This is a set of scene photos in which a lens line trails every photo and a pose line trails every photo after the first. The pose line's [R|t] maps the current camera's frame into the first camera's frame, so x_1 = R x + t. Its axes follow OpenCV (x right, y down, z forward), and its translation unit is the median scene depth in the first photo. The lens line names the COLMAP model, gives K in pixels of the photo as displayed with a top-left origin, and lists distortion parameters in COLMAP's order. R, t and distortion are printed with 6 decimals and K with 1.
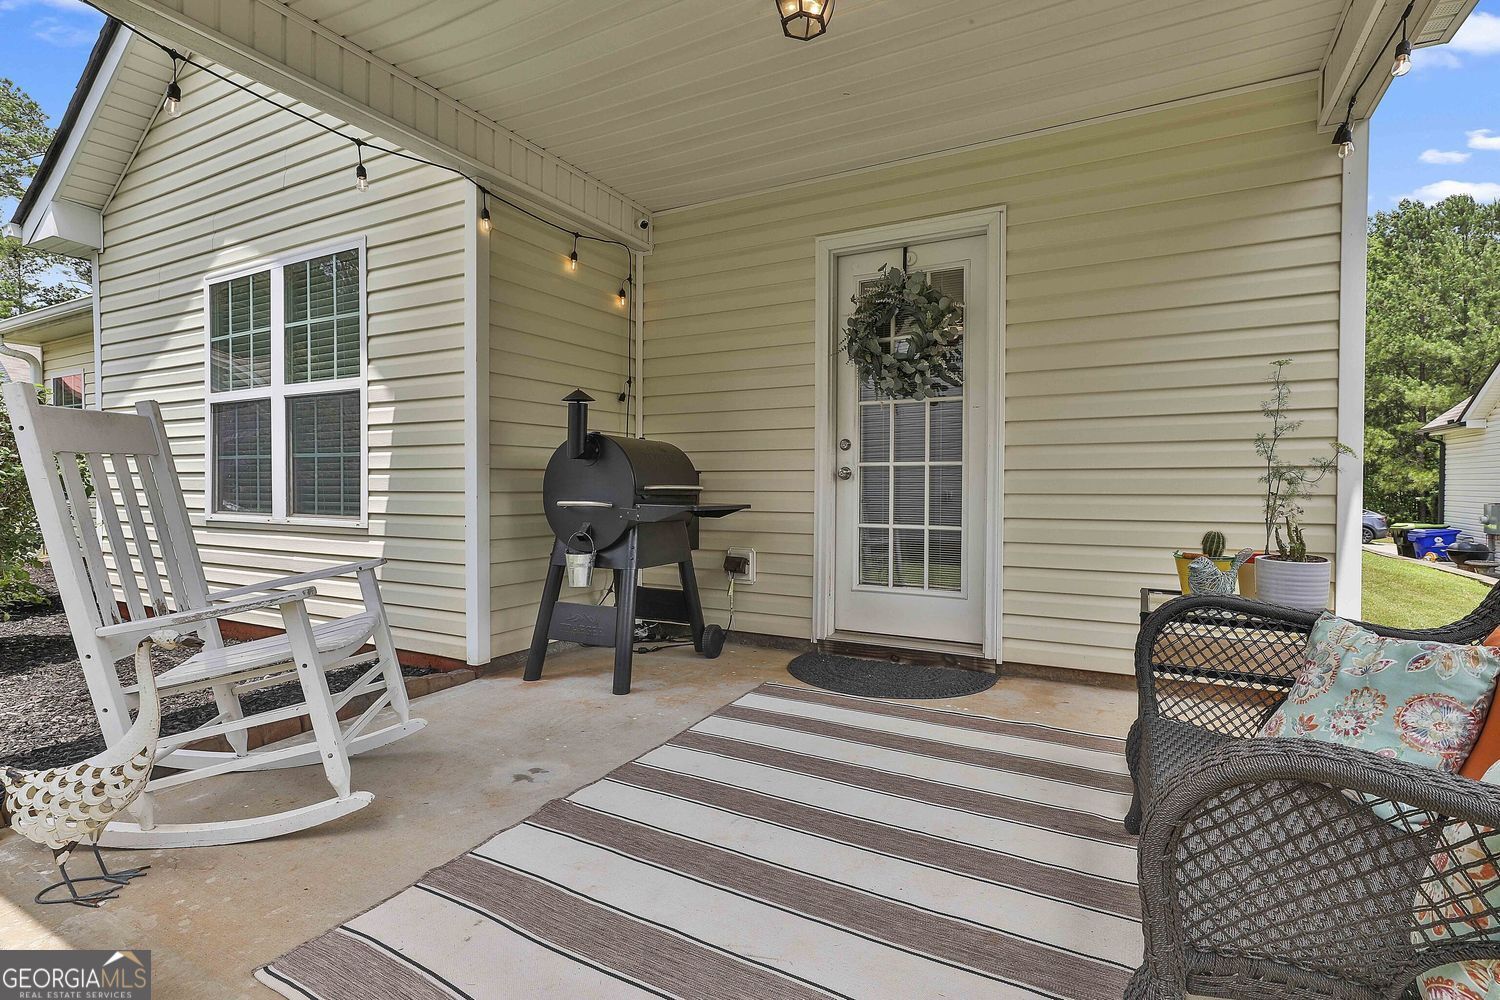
lens RADIAL K [[729.9, 0, 750.3], [0, 729.9, 495.6], [0, 0, 1]] dist [-0.002286, 0.003188]
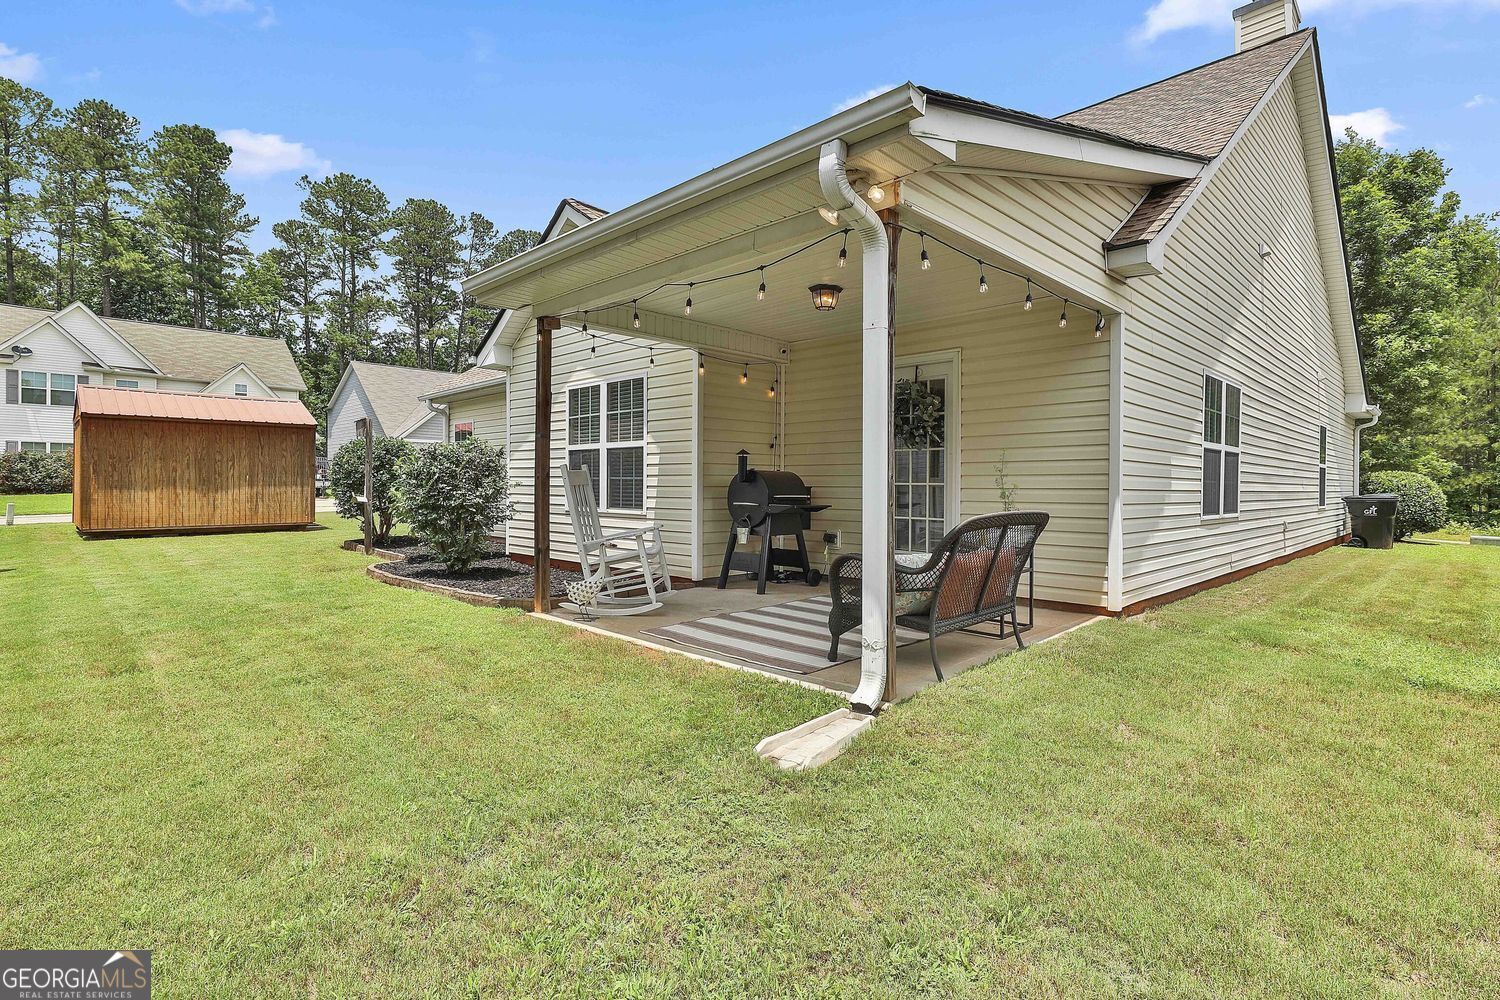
lens RADIAL K [[729.9, 0, 749.1], [0, 729.9, 487.1], [0, 0, 1]] dist [-0.002286, 0.003188]
pose [[0.958750, 0.003659, -0.284227, 0.326657], [-0.007947, 0.999871, -0.013934, -0.006670], [0.284140, 0.015618, 0.958656, -0.866731]]
